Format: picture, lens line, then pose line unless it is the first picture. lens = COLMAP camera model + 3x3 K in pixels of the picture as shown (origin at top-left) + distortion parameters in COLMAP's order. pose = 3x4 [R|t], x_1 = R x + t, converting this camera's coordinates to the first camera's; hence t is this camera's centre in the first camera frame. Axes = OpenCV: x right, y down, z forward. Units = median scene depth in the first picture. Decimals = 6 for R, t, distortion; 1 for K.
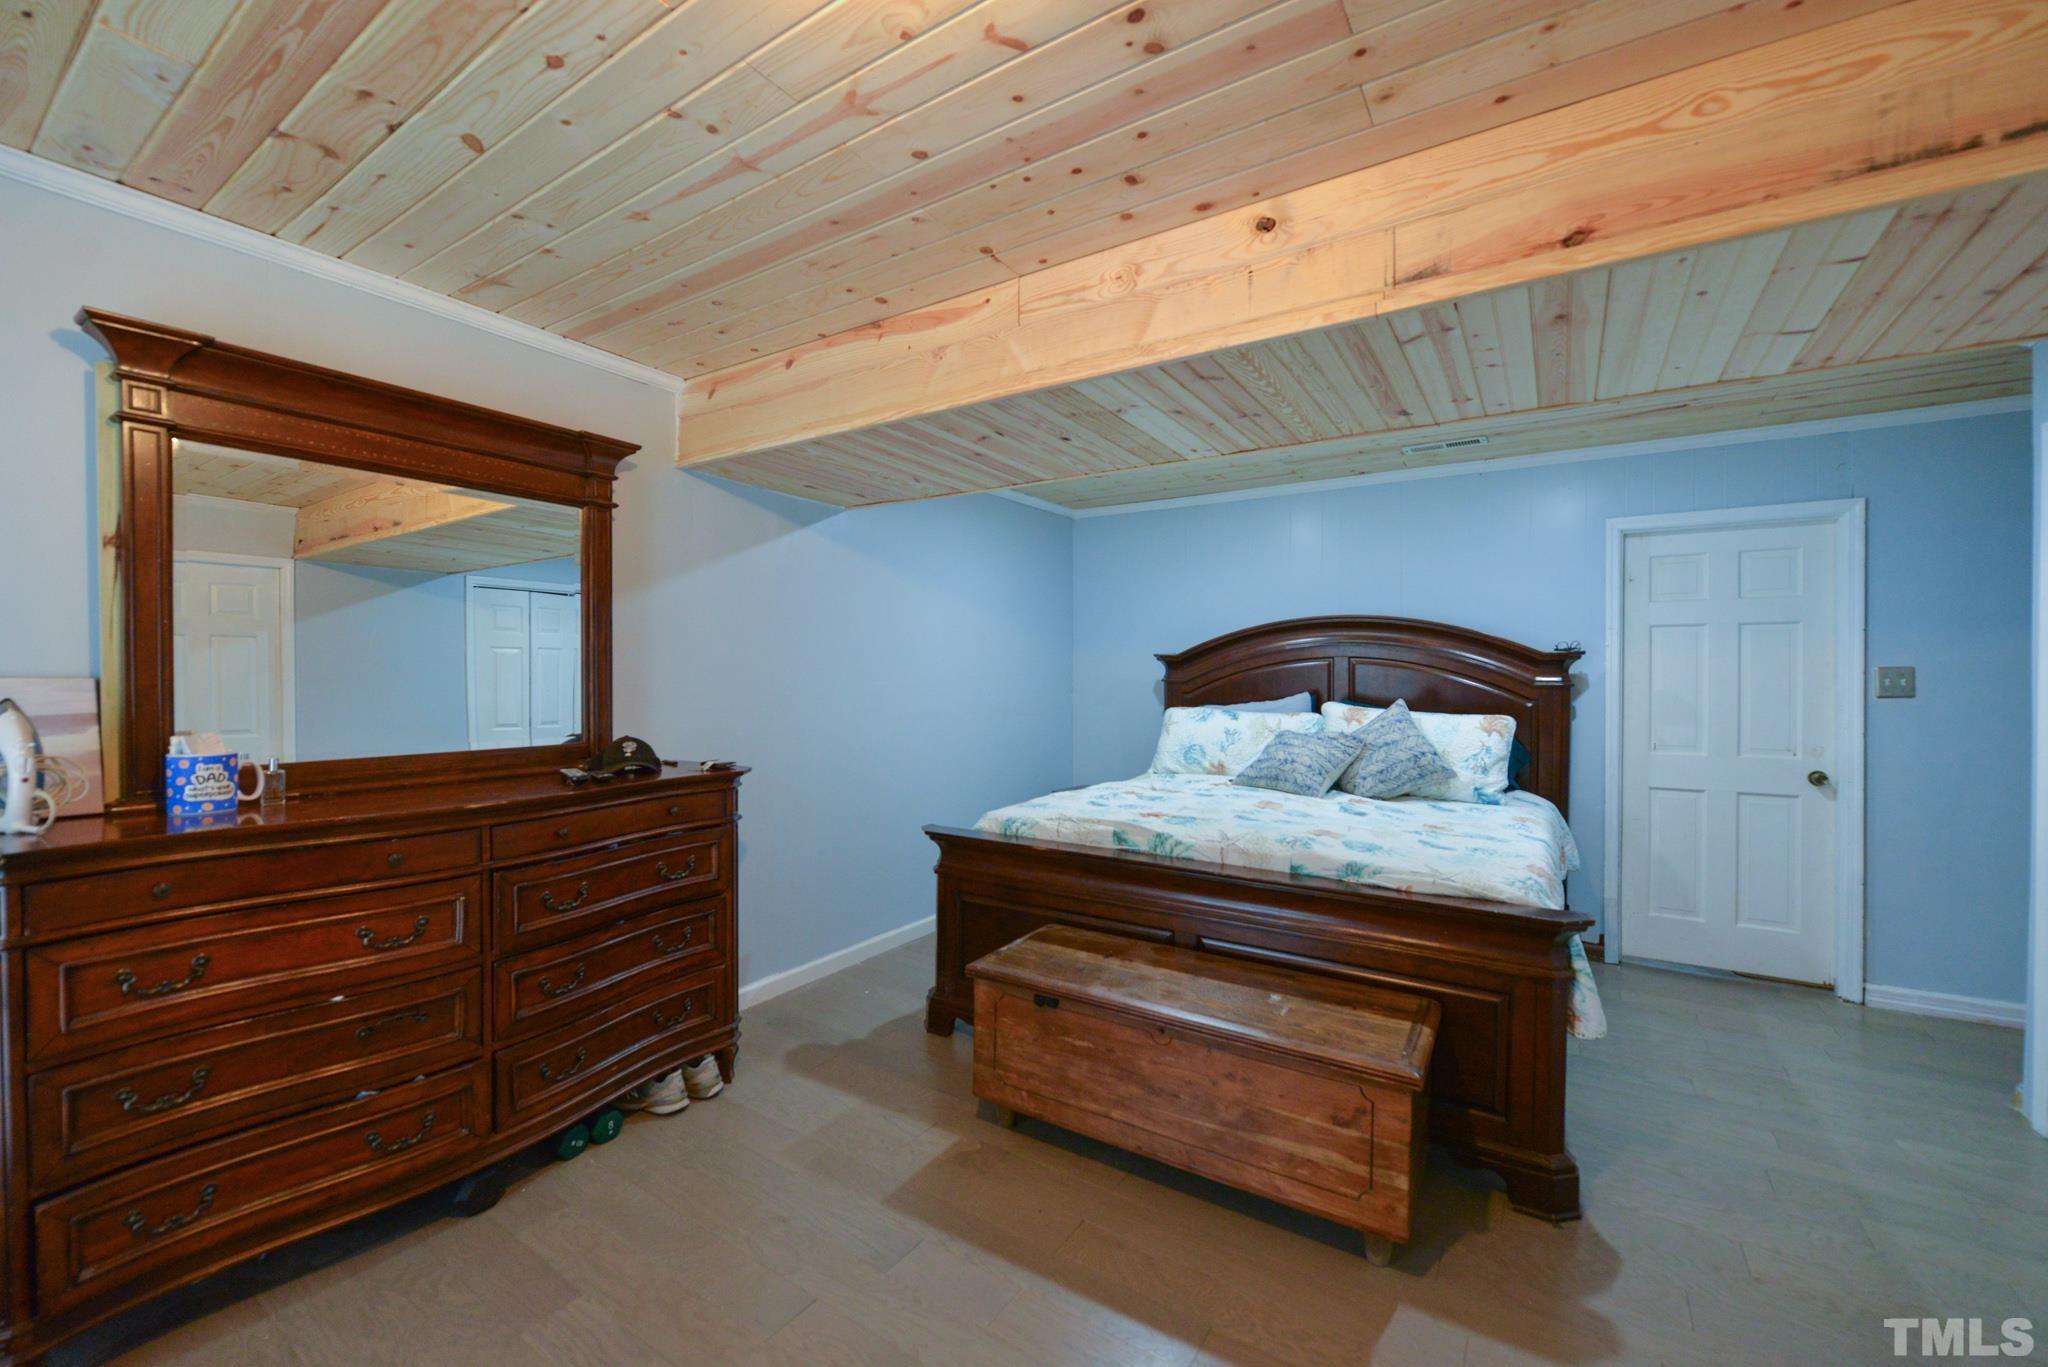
lens RADIAL K [[821.9, 0, 1027.3], [0, 821.9, 685.0], [0, 0, 1]] dist [-0.003320, -0.002262]
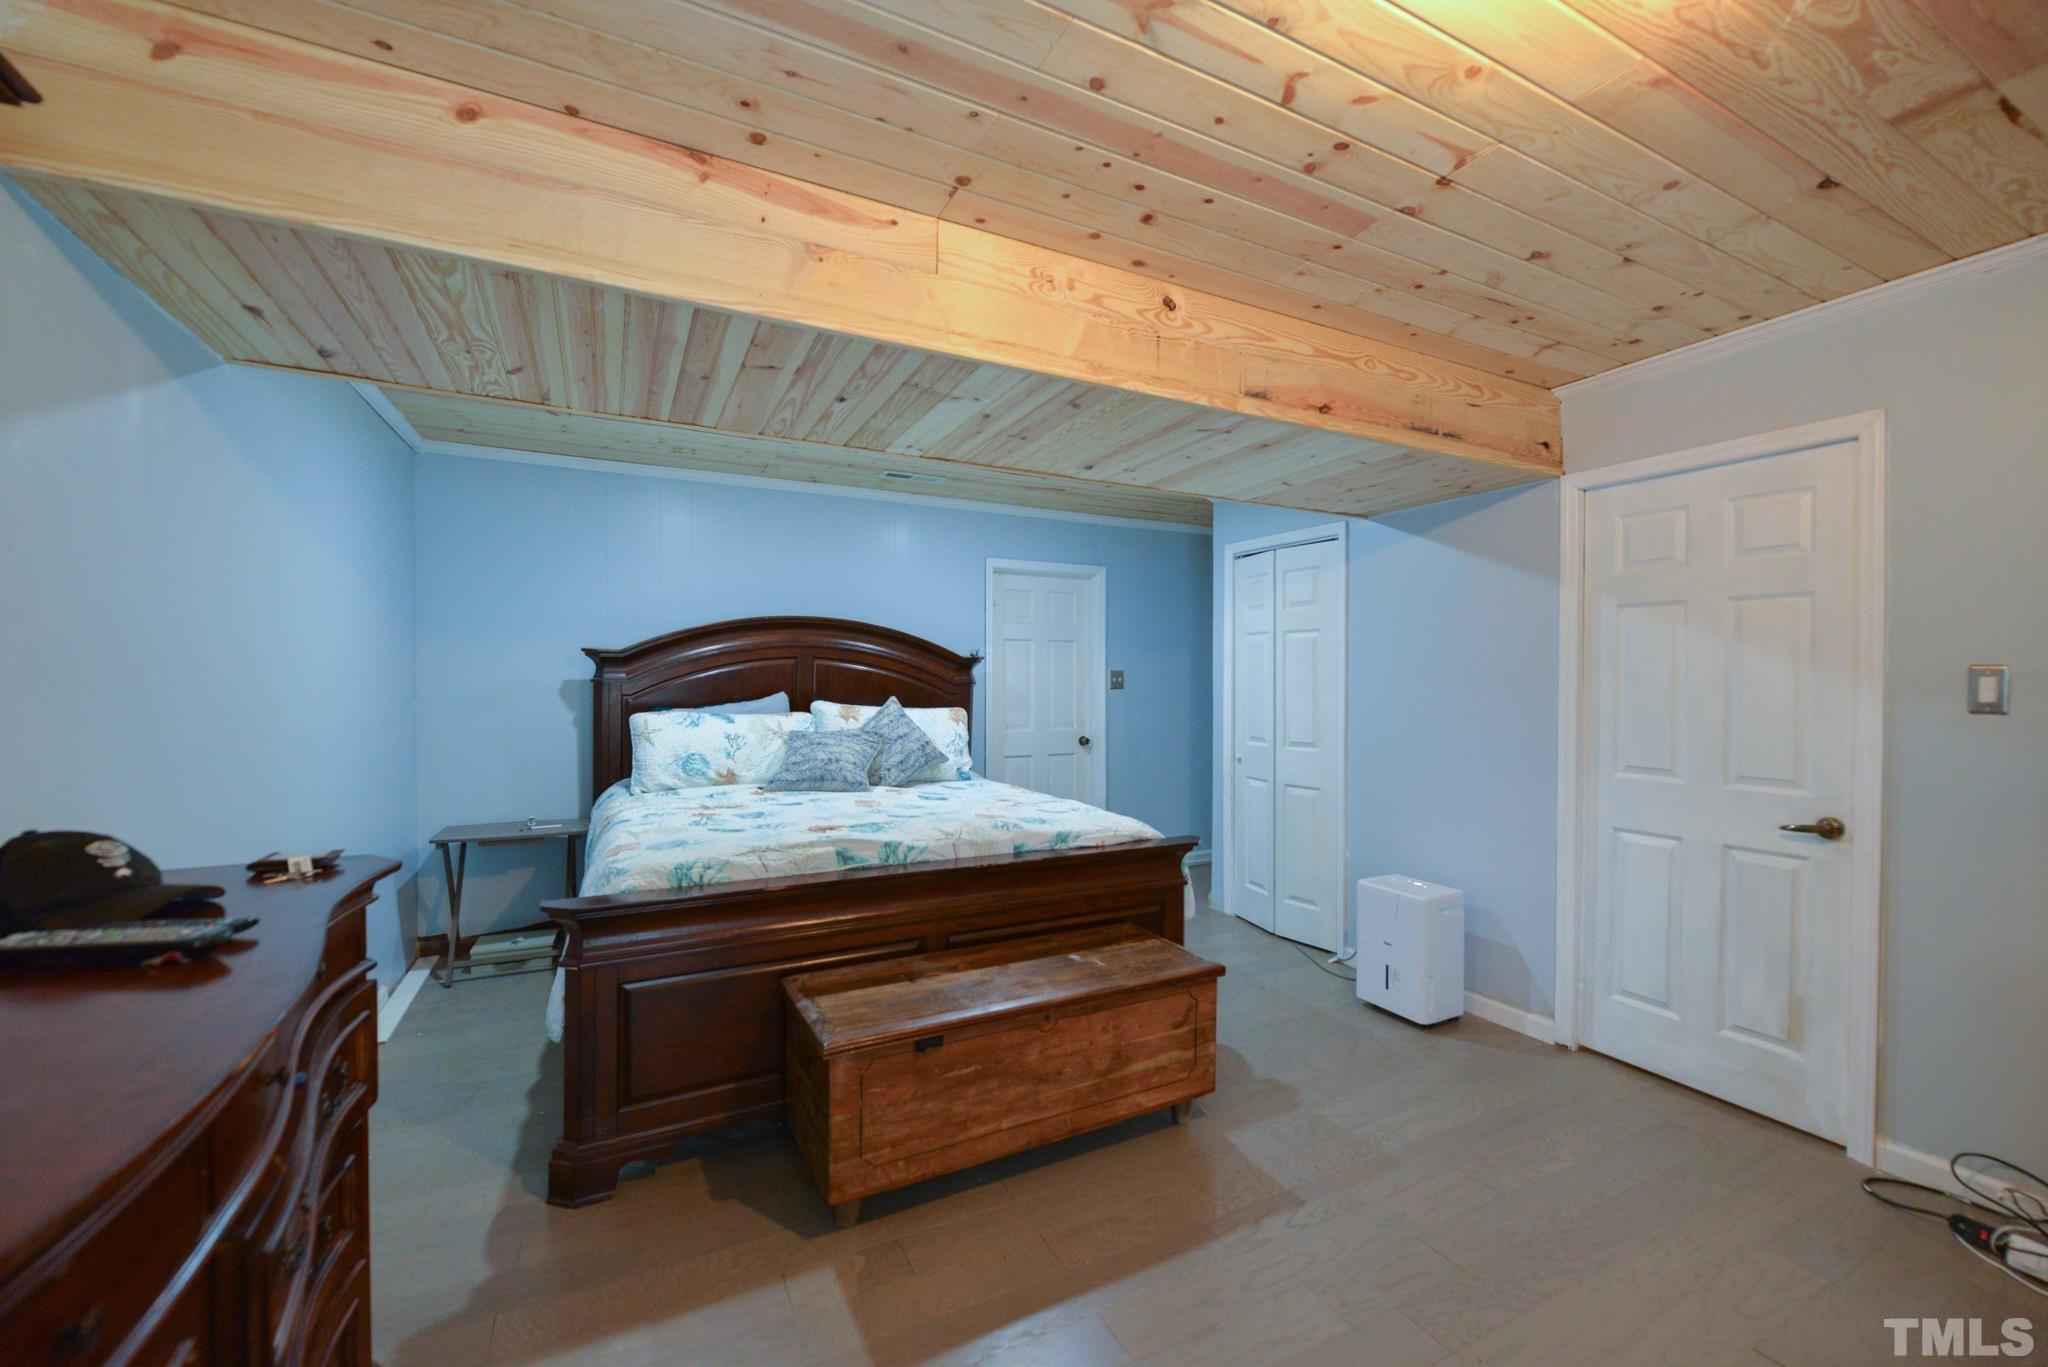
lens RADIAL K [[821.9, 0, 1027.3], [0, 821.9, 685.0], [0, 0, 1]] dist [-0.003320, -0.002262]
pose [[0.489711, -0.009513, 0.871833, -0.587670], [0.007732, 0.999949, 0.006568, -0.005936], [-0.871850, 0.003525, 0.489759, 0.399227]]
